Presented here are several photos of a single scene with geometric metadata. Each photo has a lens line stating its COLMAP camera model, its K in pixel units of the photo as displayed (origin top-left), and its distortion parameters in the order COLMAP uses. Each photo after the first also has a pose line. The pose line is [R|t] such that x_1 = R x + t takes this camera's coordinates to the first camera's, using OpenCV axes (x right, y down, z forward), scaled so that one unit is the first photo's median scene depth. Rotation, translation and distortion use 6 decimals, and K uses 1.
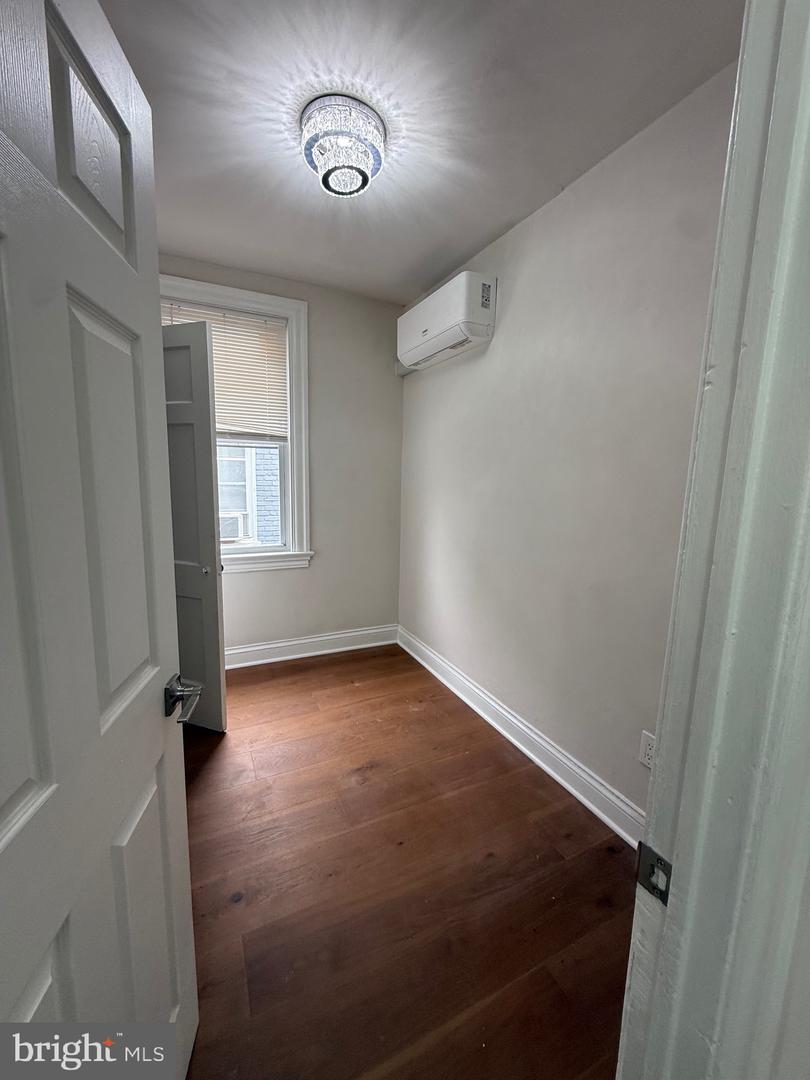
lens RADIAL K [[432.7, 0, 407.4], [0, 432.7, 538.8], [0, 0, 1]] dist [-0.002057, -0.000132]
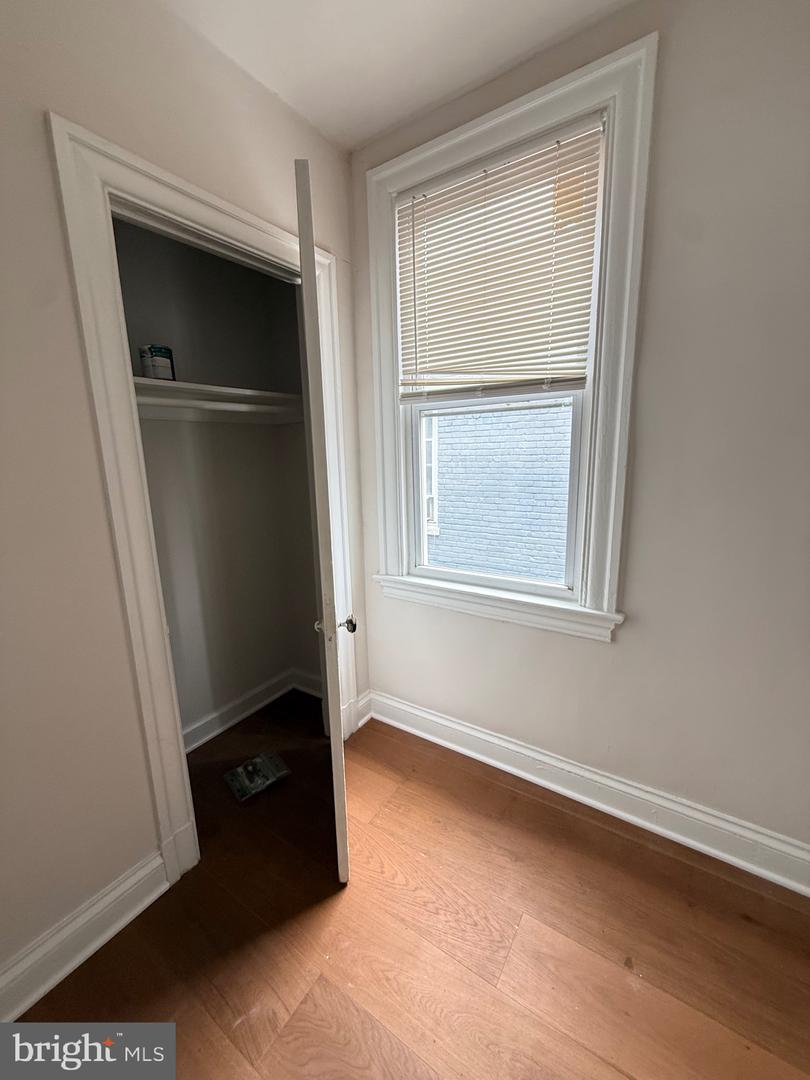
lens RADIAL K [[432.7, 0, 403.8], [0, 432.7, 540.1], [0, 0, 1]] dist [-0.002057, -0.000132]
pose [[0.510255, 0.131200, -0.849957, 0.054259], [-0.093963, 0.990884, 0.096544, -0.077394], [0.854875, 0.030602, 0.517931, 0.550589]]
